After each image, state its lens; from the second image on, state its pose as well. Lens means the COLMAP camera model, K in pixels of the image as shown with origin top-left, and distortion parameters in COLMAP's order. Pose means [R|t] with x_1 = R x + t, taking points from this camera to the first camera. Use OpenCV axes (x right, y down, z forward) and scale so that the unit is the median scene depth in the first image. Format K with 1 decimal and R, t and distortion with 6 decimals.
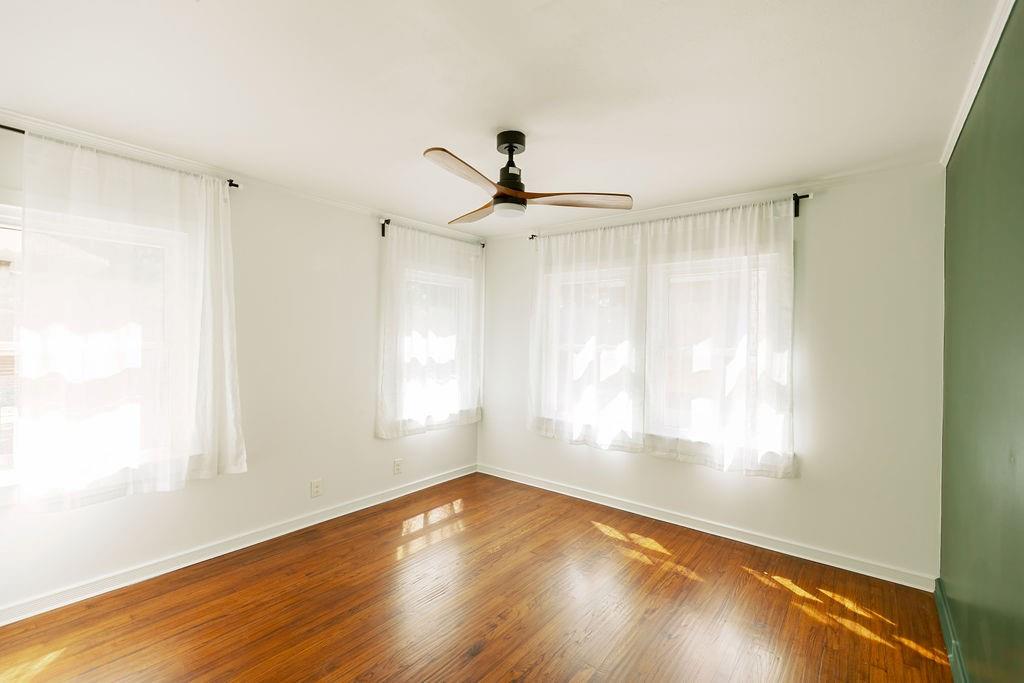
lens RADIAL K [[456.4, 0, 511.7], [0, 456.4, 346.1], [0, 0, 1]] dist [0.001279, 0.000334]
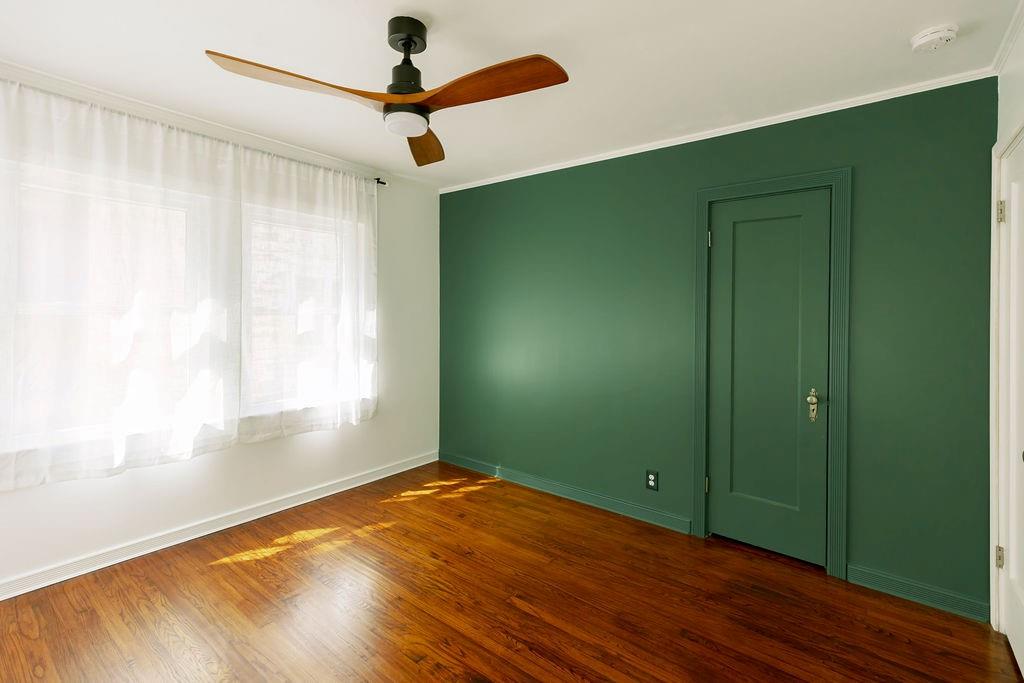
lens RADIAL K [[468.0, 0, 515.6], [0, 468.0, 314.8], [0, 0, 1]] dist [0.002499, 0.000393]
pose [[-0.008079, -0.021084, 0.999745, -0.557750], [0.003524, 0.999771, 0.021113, -0.000079], [-0.999961, 0.003694, -0.008003, 0.590458]]
